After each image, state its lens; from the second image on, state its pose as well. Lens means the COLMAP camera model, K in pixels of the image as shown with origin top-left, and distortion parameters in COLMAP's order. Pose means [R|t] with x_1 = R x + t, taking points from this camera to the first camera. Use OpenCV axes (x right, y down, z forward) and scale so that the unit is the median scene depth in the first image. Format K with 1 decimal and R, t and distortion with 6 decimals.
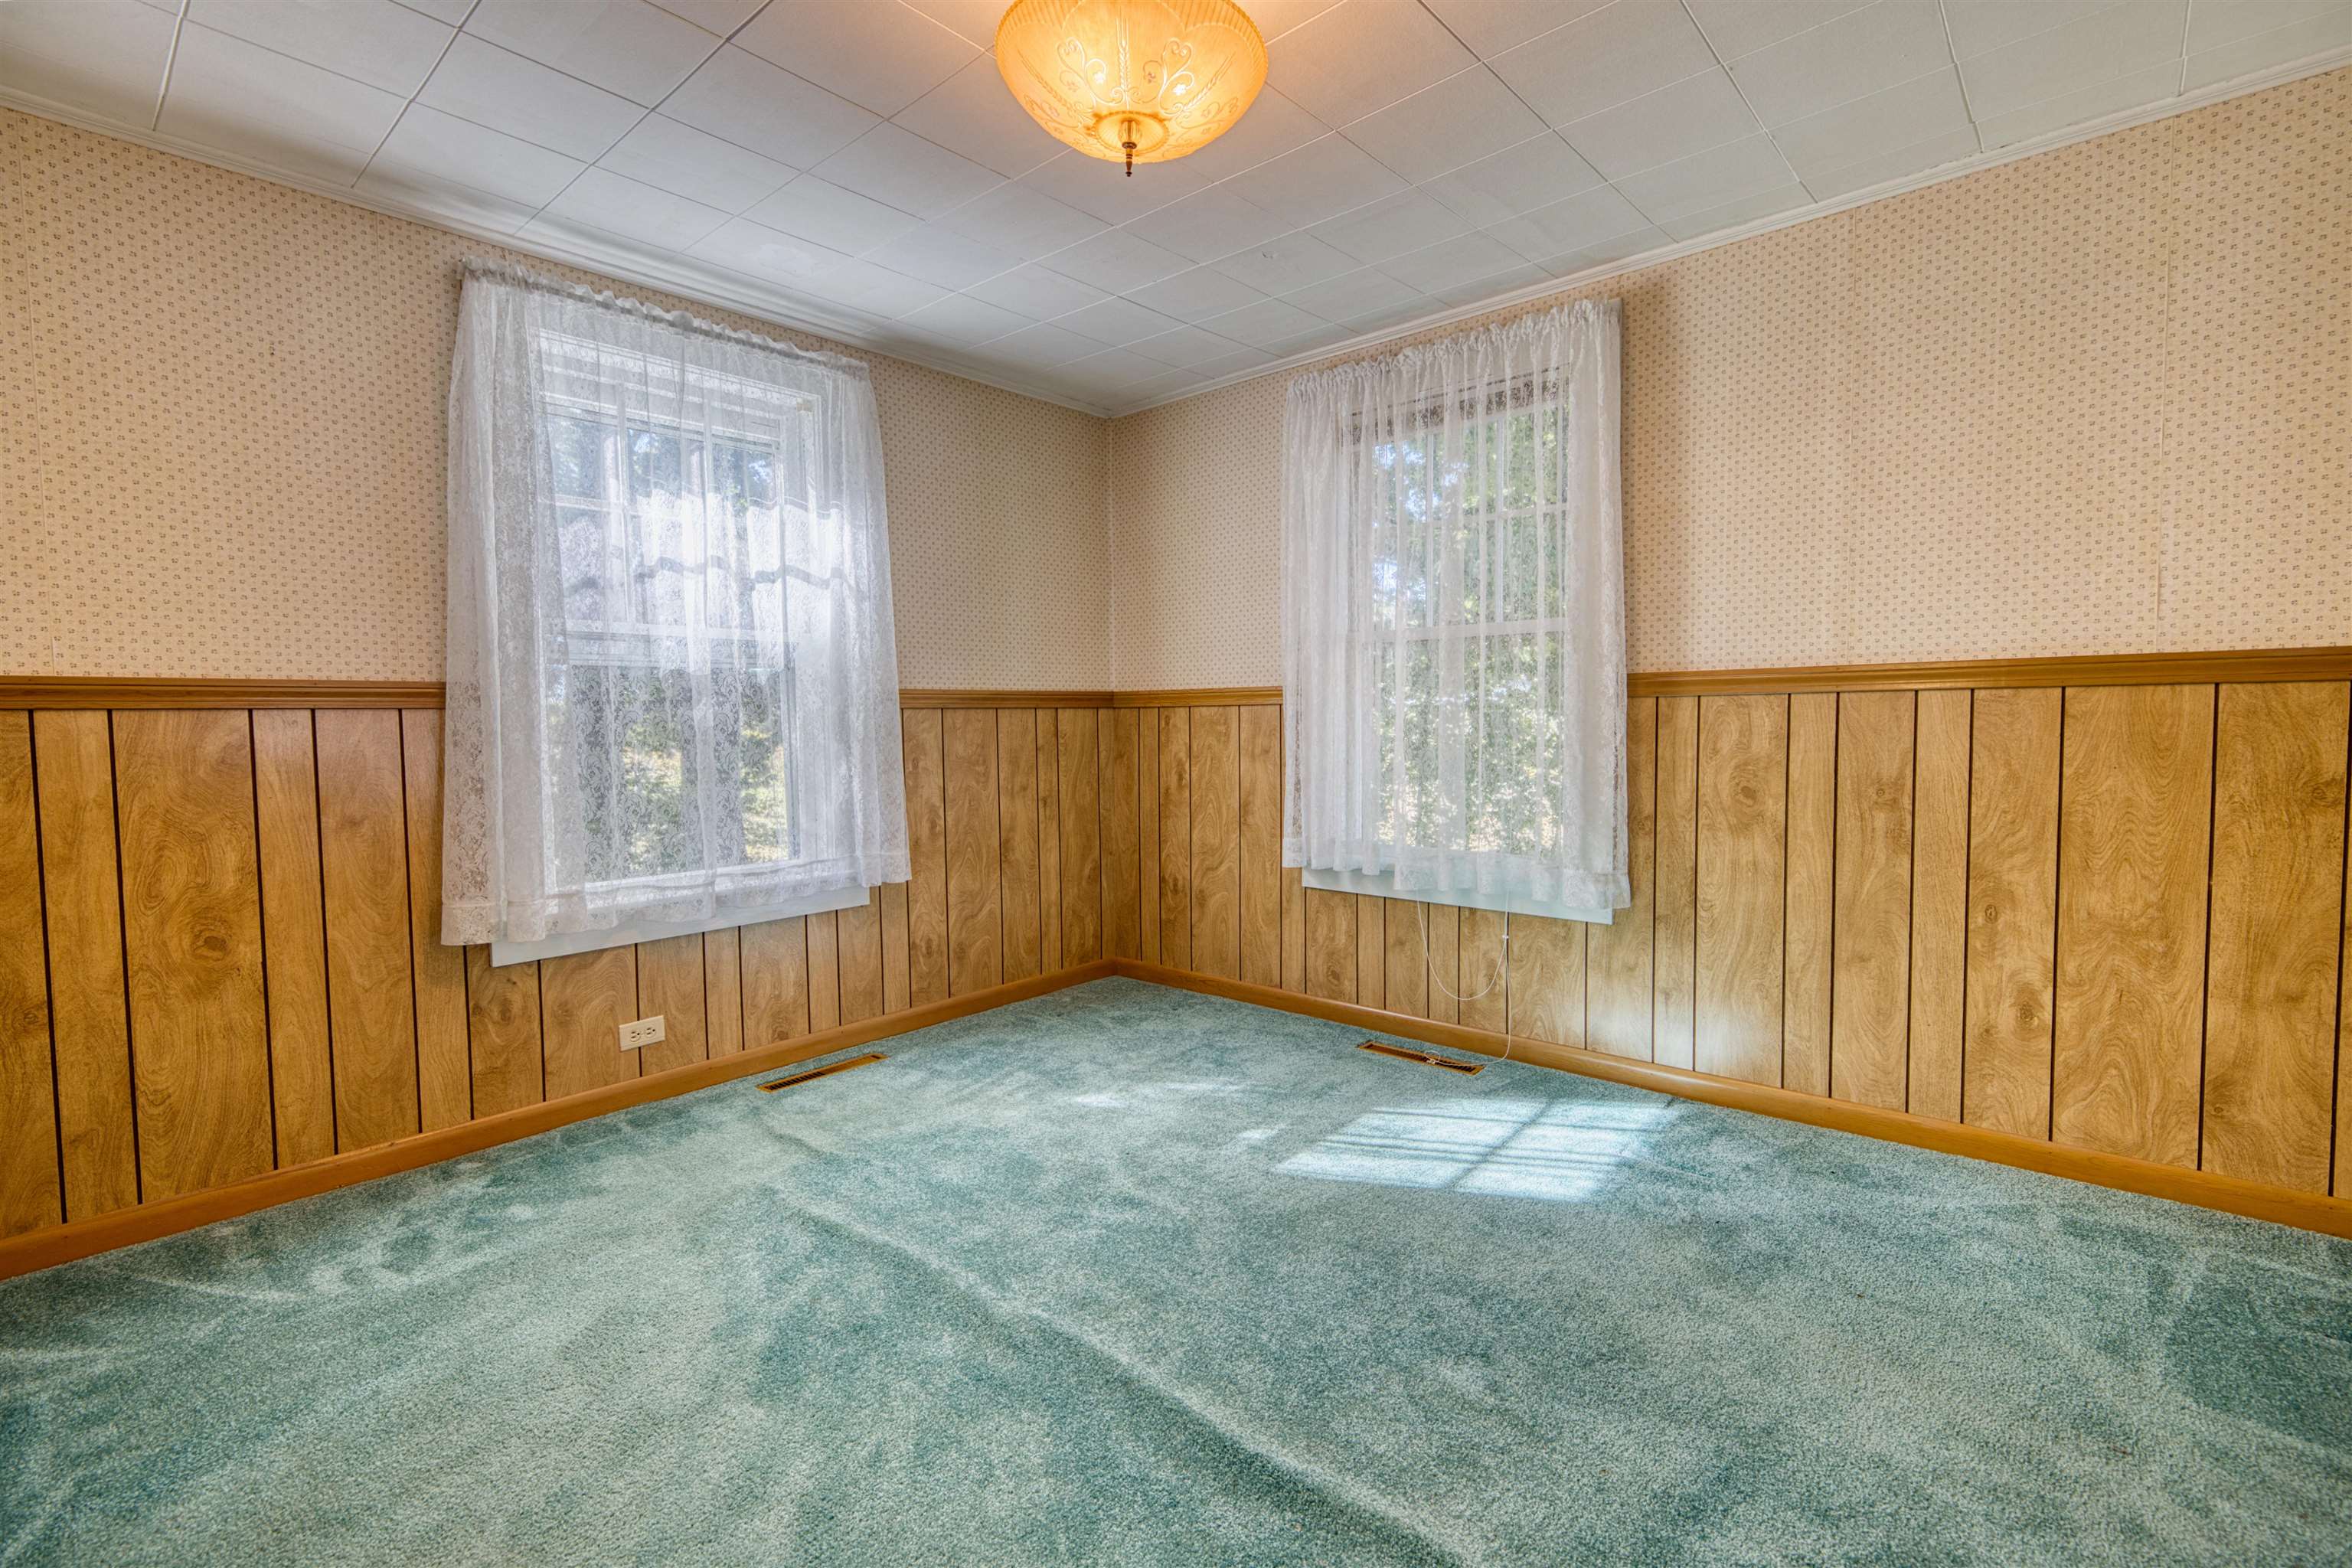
lens RADIAL K [[1029.8, 0, 1213.7], [0, 1029.8, 770.4], [0, 0, 1]] dist [-0.001978, 0.001087]
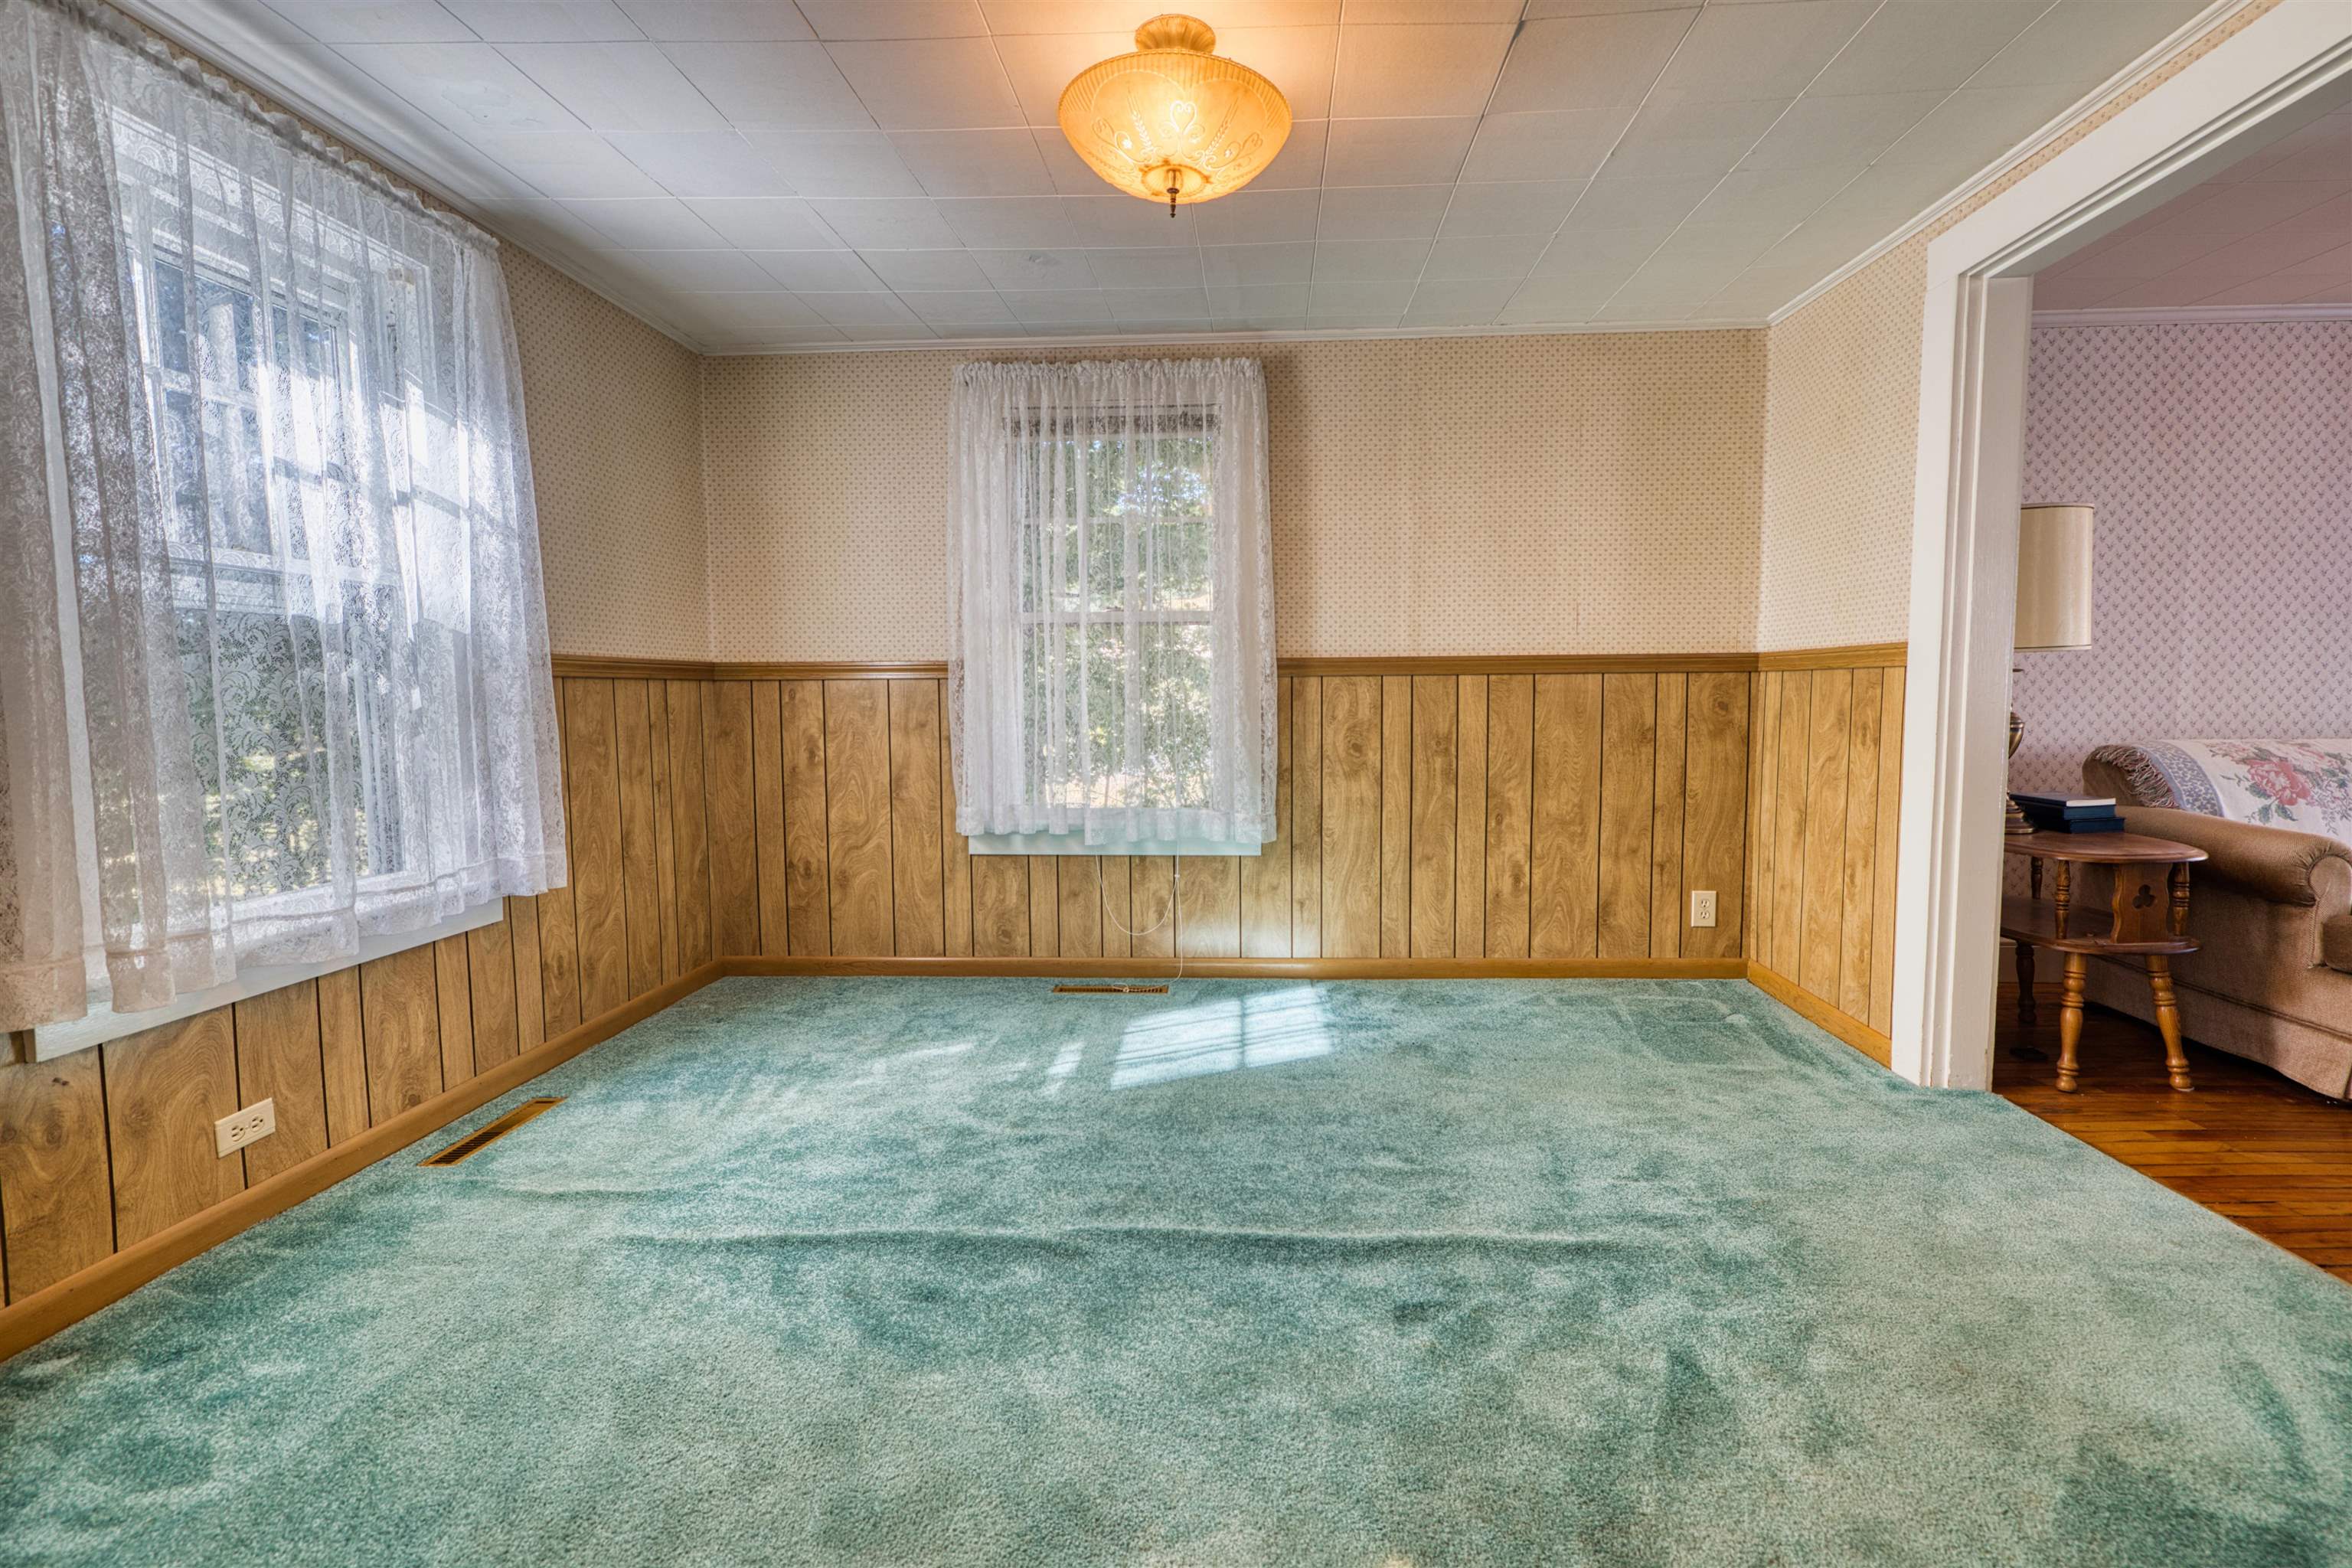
lens RADIAL K [[1029.8, 0, 1236.0], [0, 1029.8, 774.9], [0, 0, 1]] dist [-0.001978, 0.001087]
pose [[0.784912, -0.042109, 0.618175, -0.491362], [0.029586, 0.999097, 0.030491, 0.012387], [-0.618901, -0.005644, 0.785449, 0.024136]]
